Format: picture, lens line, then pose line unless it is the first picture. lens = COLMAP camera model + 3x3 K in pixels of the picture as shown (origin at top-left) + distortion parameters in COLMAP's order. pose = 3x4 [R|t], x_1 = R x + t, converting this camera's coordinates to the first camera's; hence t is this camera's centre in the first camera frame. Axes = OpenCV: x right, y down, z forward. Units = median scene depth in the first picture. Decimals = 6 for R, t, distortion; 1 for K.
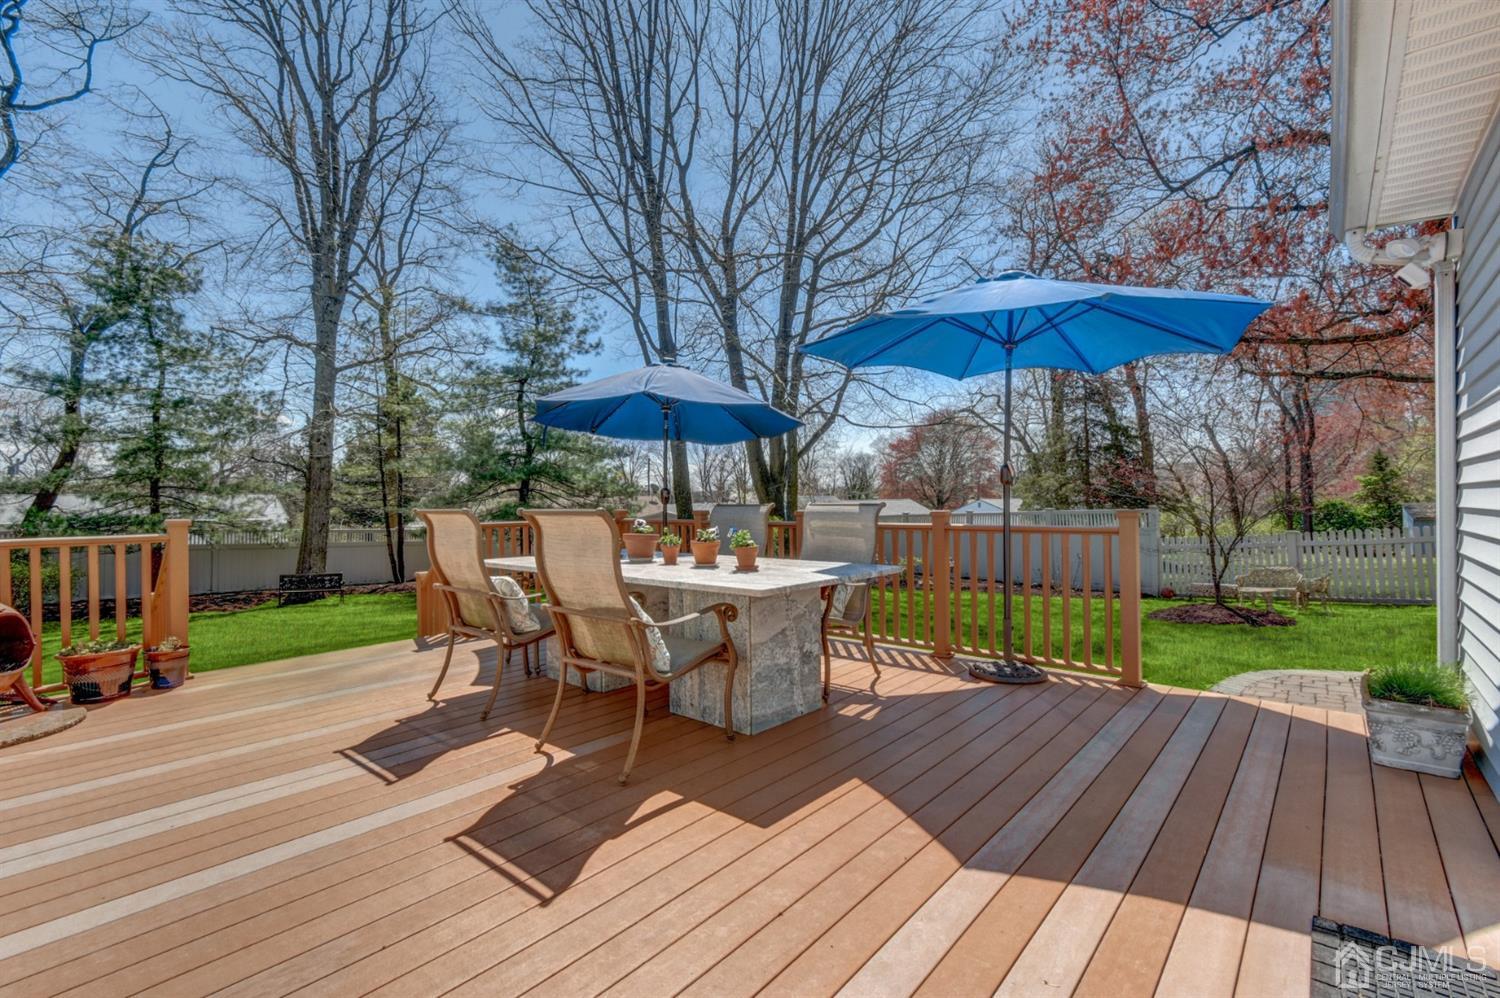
lens RADIAL K [[684.2, 0, 761.8], [0, 684.2, 500.4], [0, 0, 1]] dist [0.008844, -0.000247]
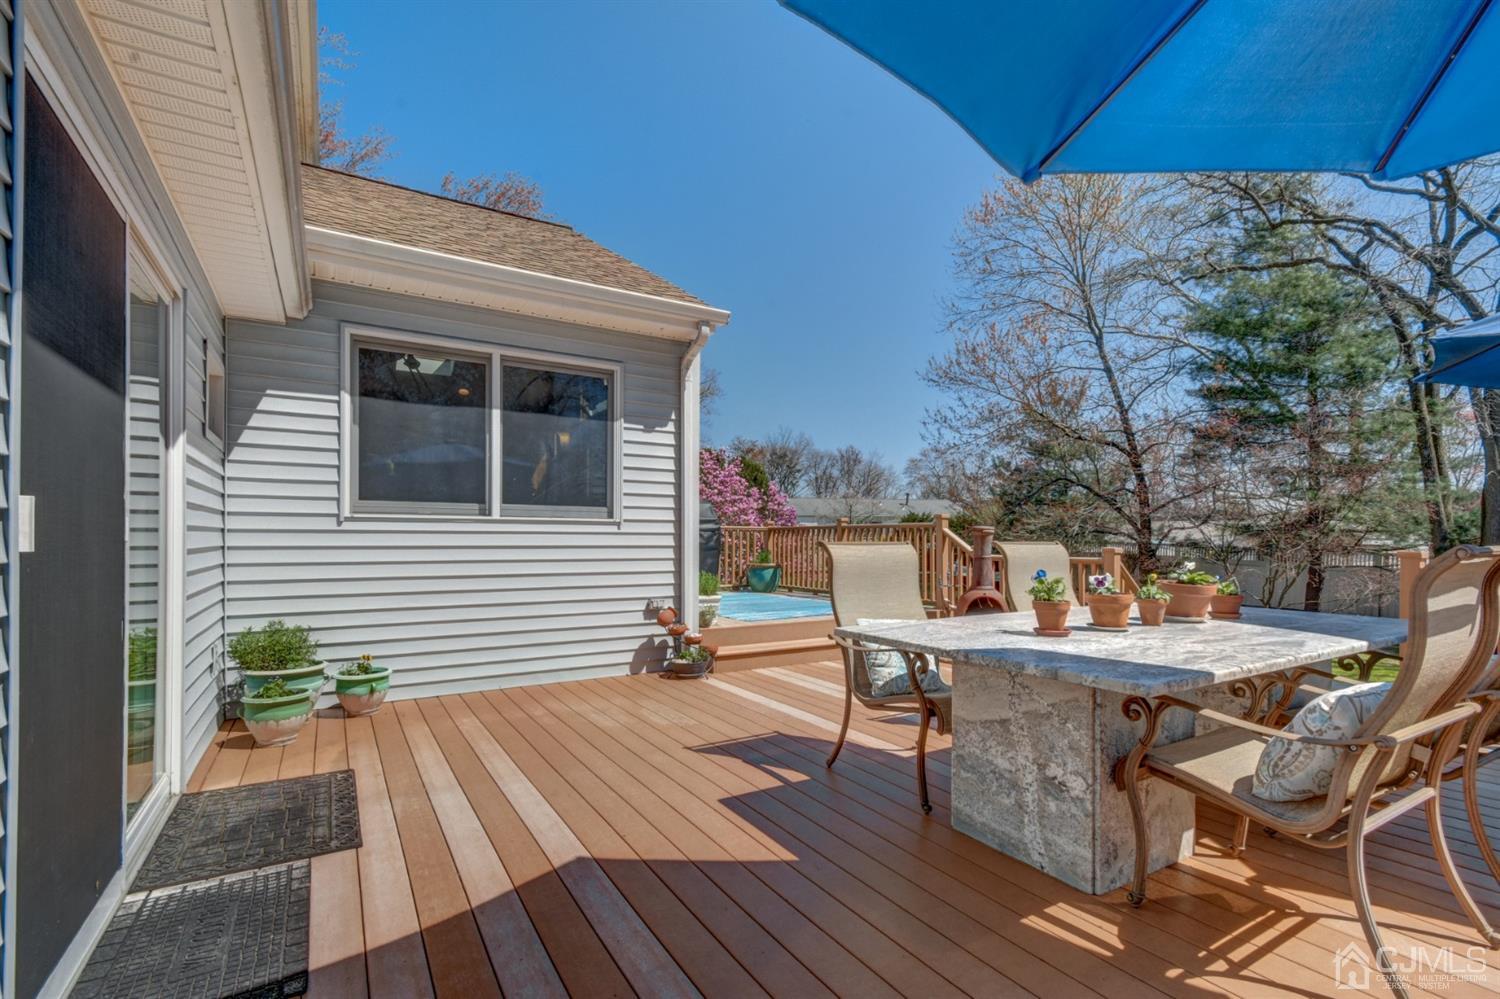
lens RADIAL K [[684.2, 0, 739.6], [0, 684.2, 538.2], [0, 0, 1]] dist [0.008844, -0.000247]
pose [[-0.334301, 0.006096, -0.942447, 1.141912], [-0.001789, 0.999973, 0.007103, -0.000141], [0.942465, 0.004061, -0.334281, 1.438372]]
